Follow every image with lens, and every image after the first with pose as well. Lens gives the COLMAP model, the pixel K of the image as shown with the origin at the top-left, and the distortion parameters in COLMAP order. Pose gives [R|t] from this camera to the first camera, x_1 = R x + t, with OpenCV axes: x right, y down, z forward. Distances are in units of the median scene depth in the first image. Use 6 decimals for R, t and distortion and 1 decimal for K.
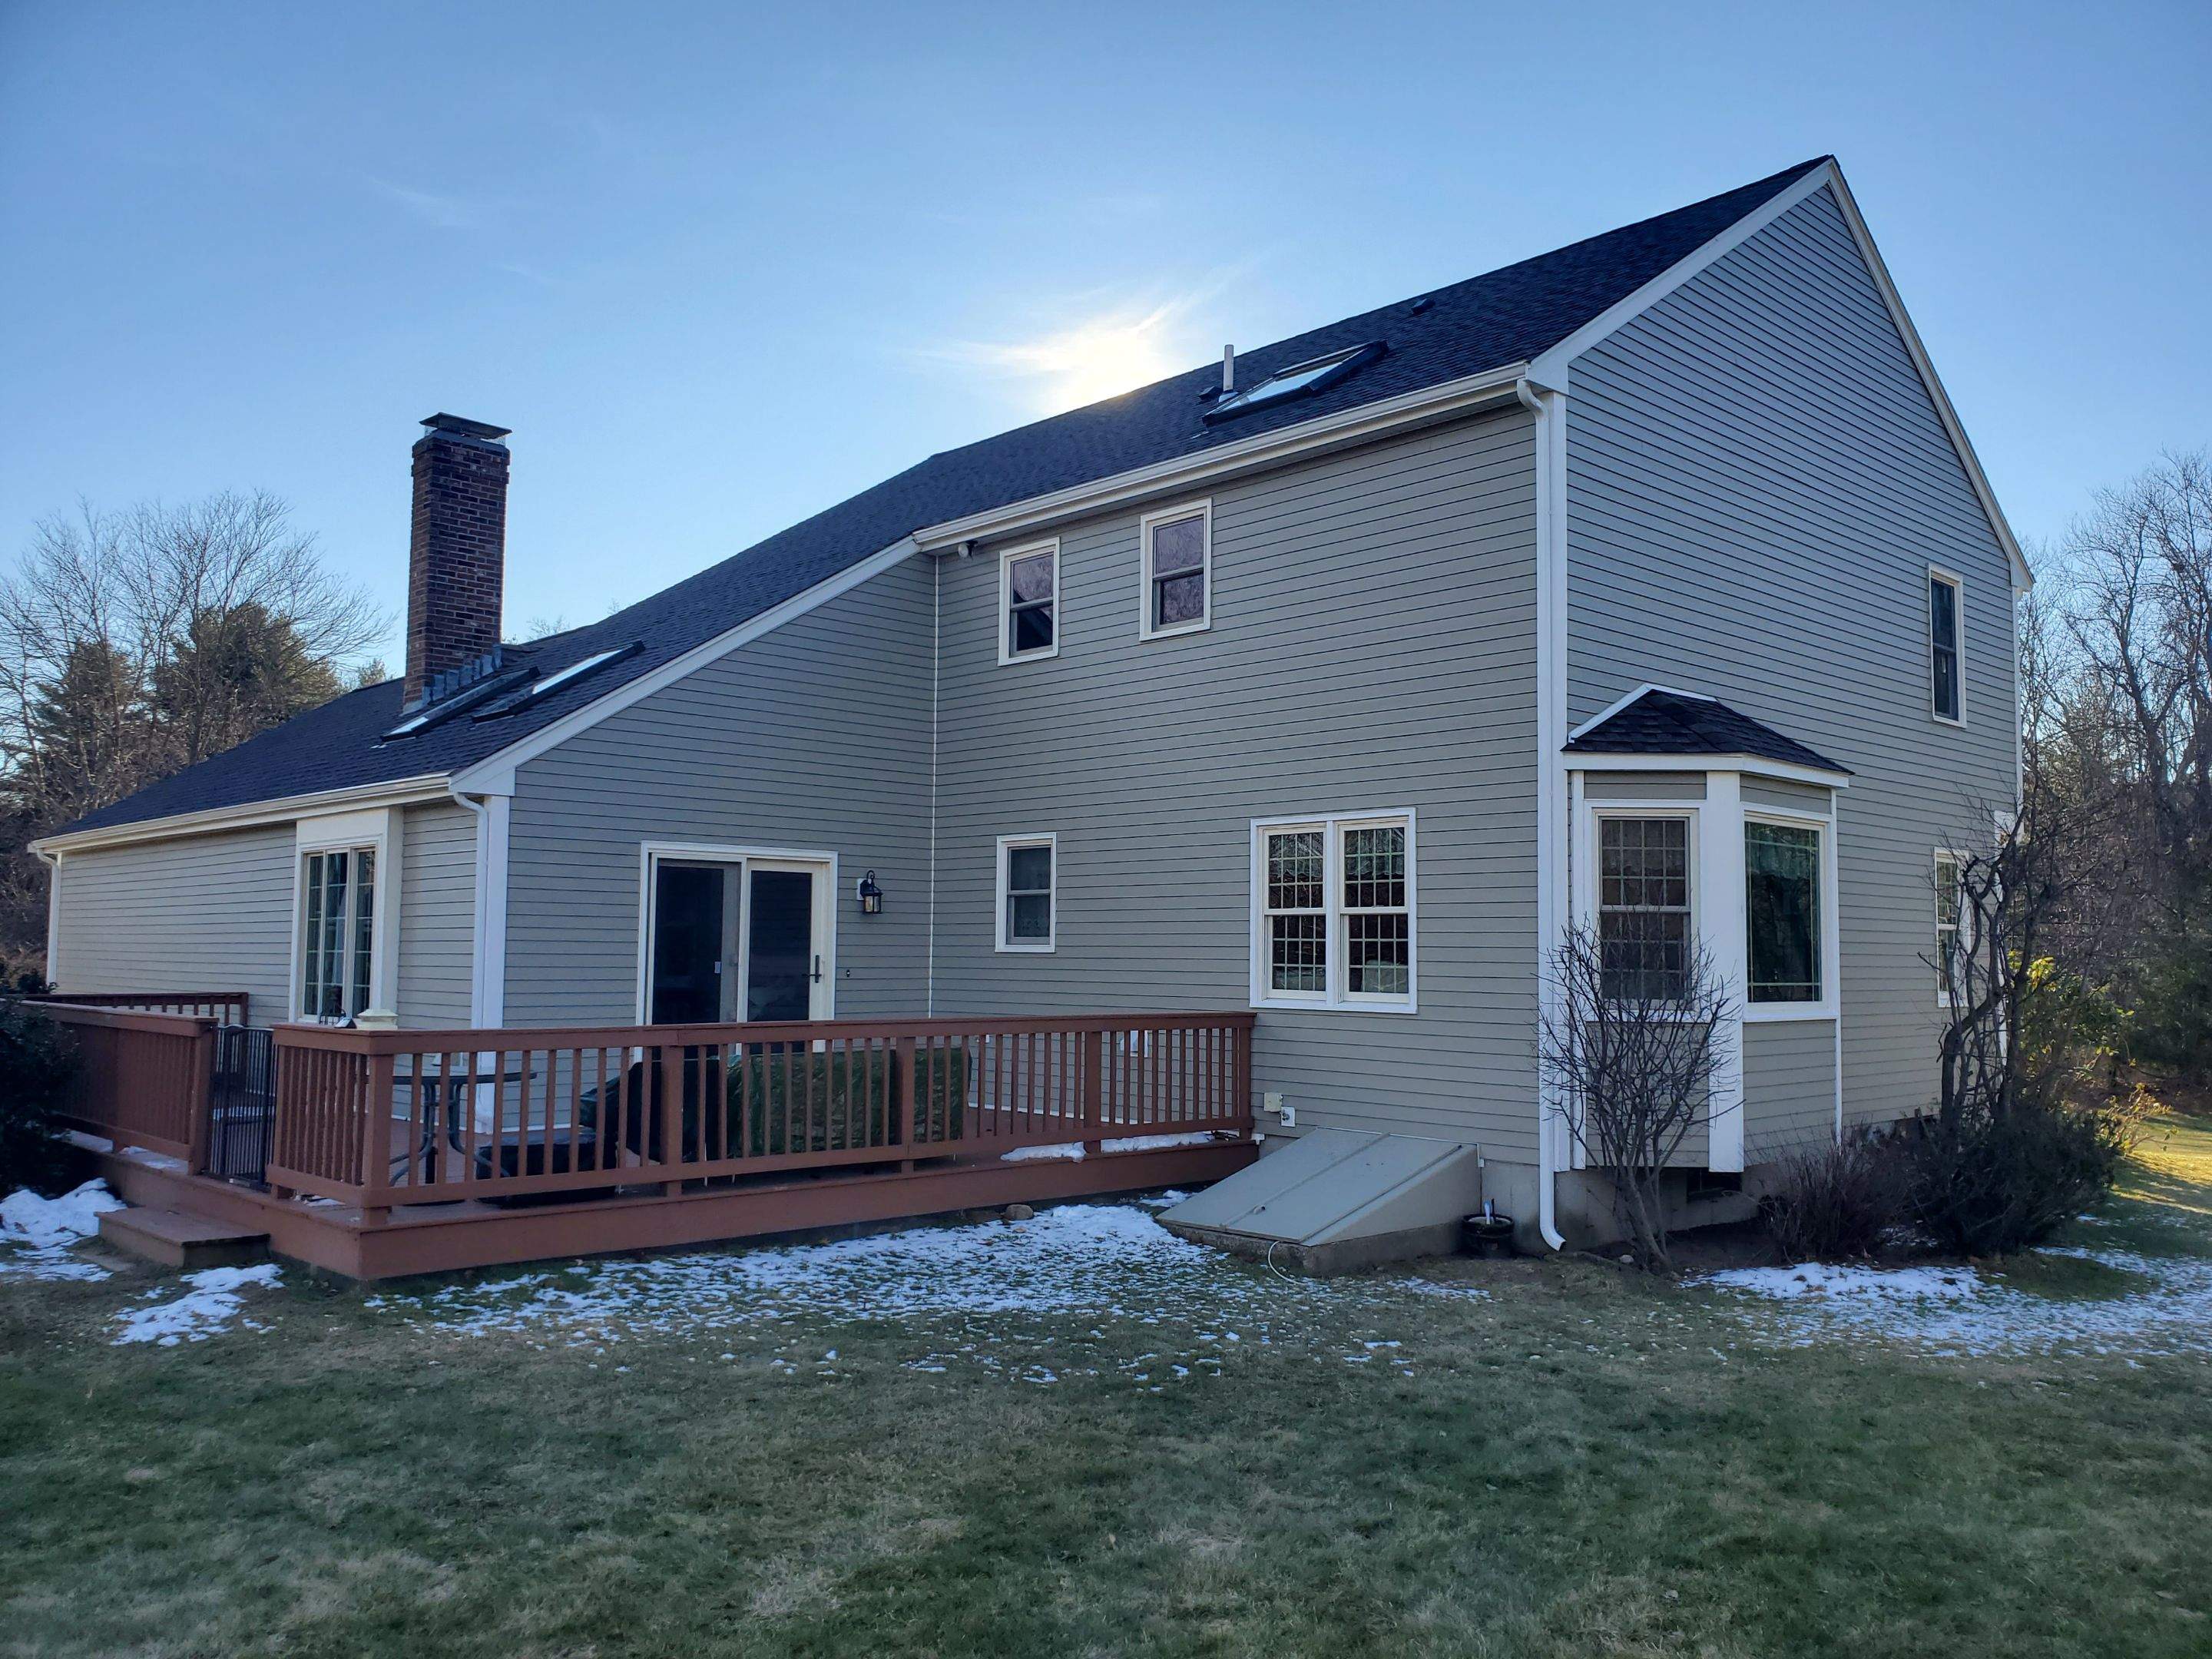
lens RADIAL K [[1739.5, 0, 1101.6], [0, 1739.5, 836.0], [0, 0, 1]] dist [0.082026, -0.006087]
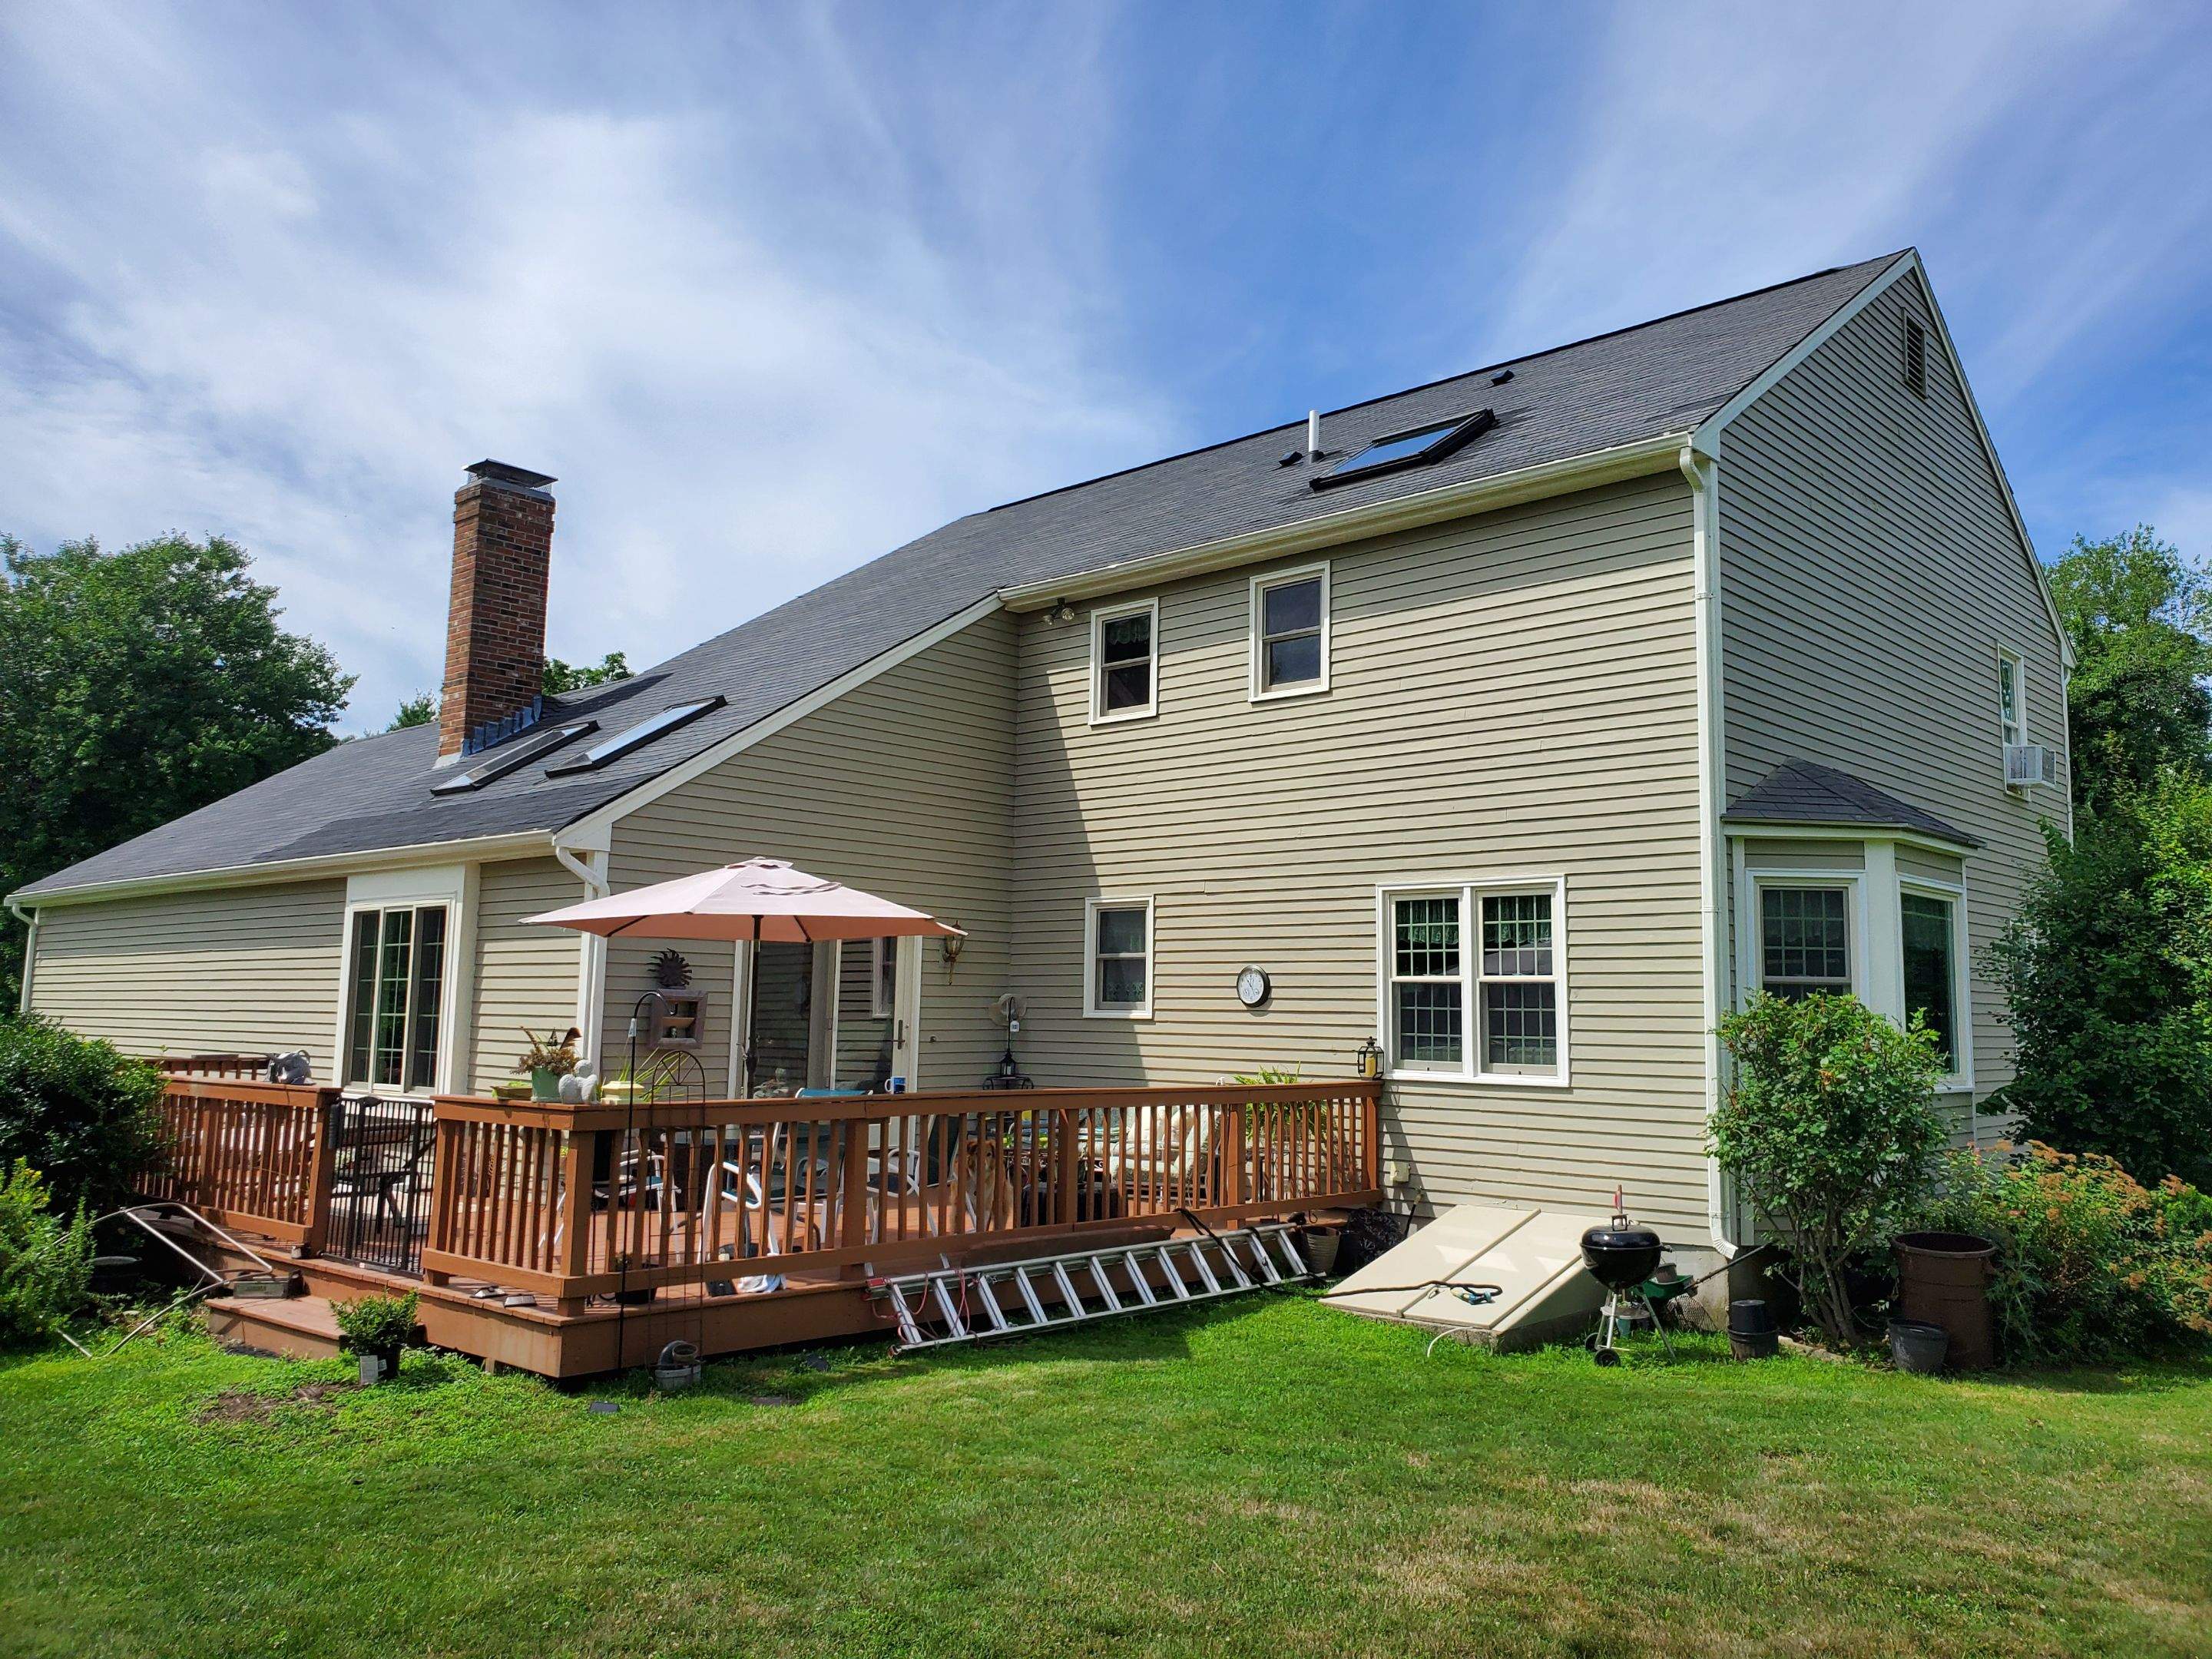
lens RADIAL K [[1739.5, 0, 1109.2], [0, 1739.5, 820.6], [0, 0, 1]] dist [0.082026, -0.006087]
pose [[0.998238, 0.012344, 0.058044, -0.108821], [-0.009695, 0.998909, -0.045689, 0.000740], [-0.058545, 0.045046, 0.997268, 0.024510]]
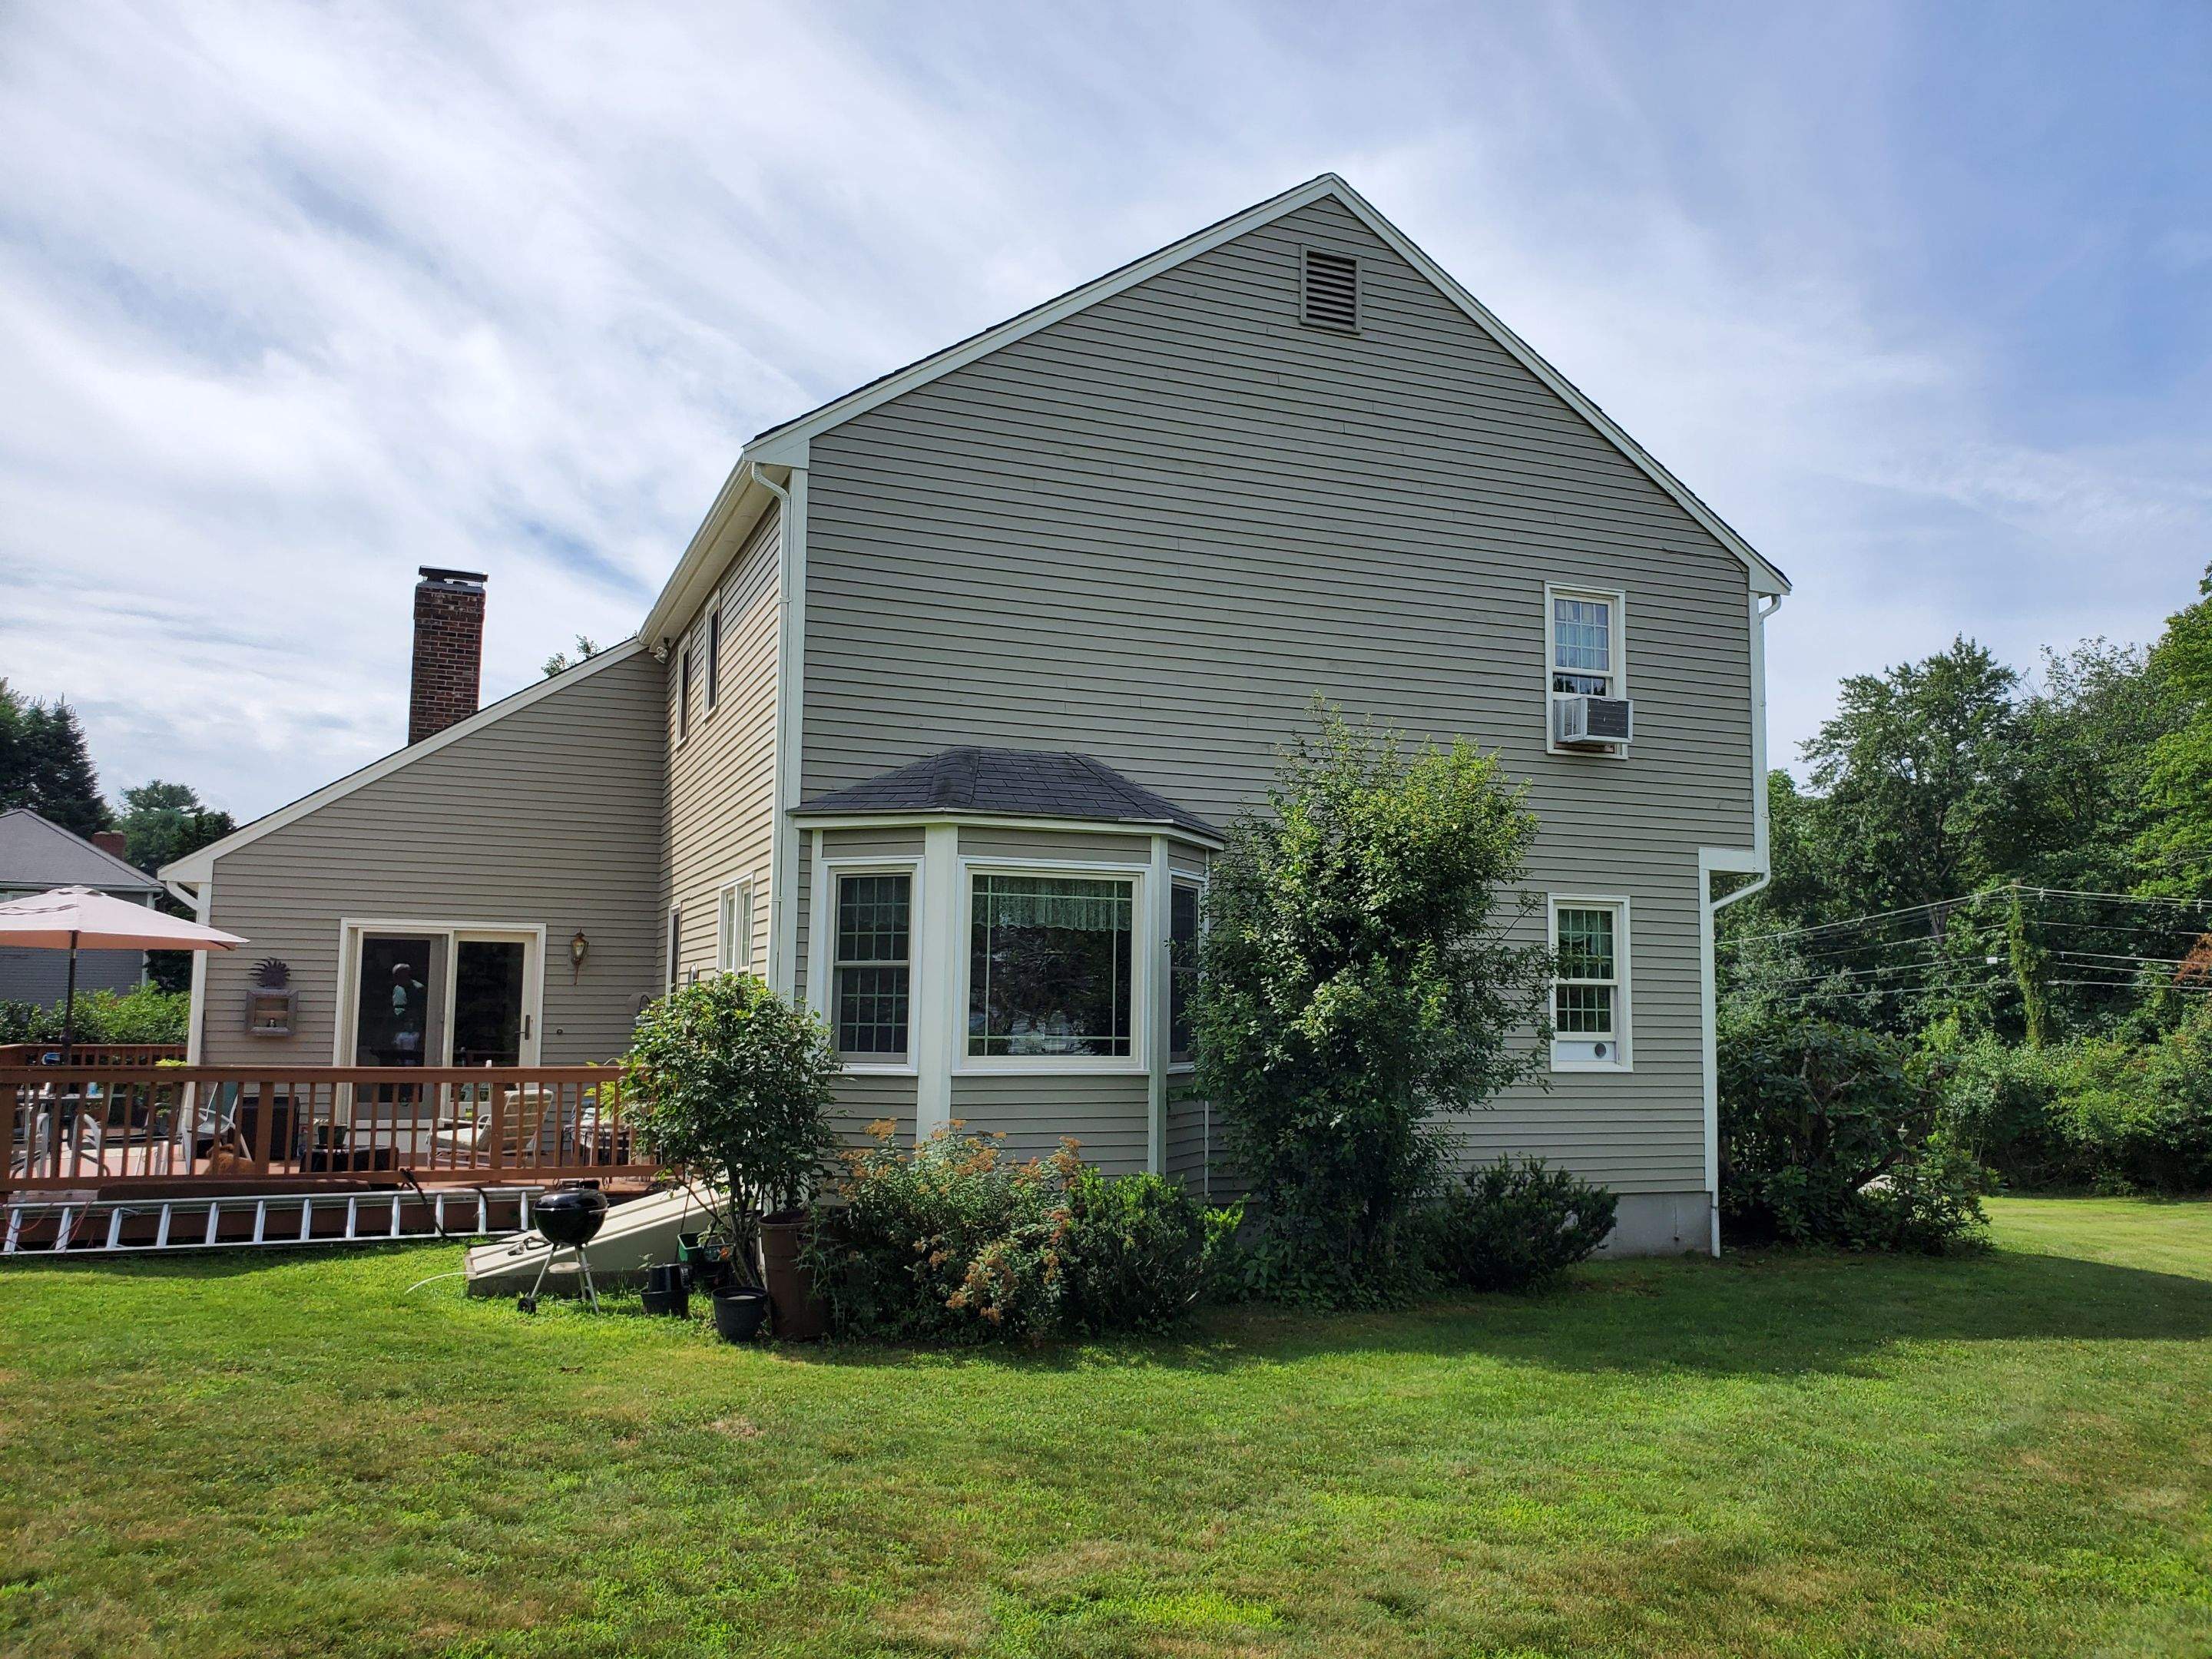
lens RADIAL K [[1739.5, 0, 1109.4], [0, 1739.5, 832.0], [0, 0, 1]] dist [0.082026, -0.006087]
pose [[0.925983, -0.036999, -0.375747, 0.639587], [0.019799, 0.998576, -0.049536, 0.014006], [0.377045, 0.038430, 0.925397, 0.084612]]
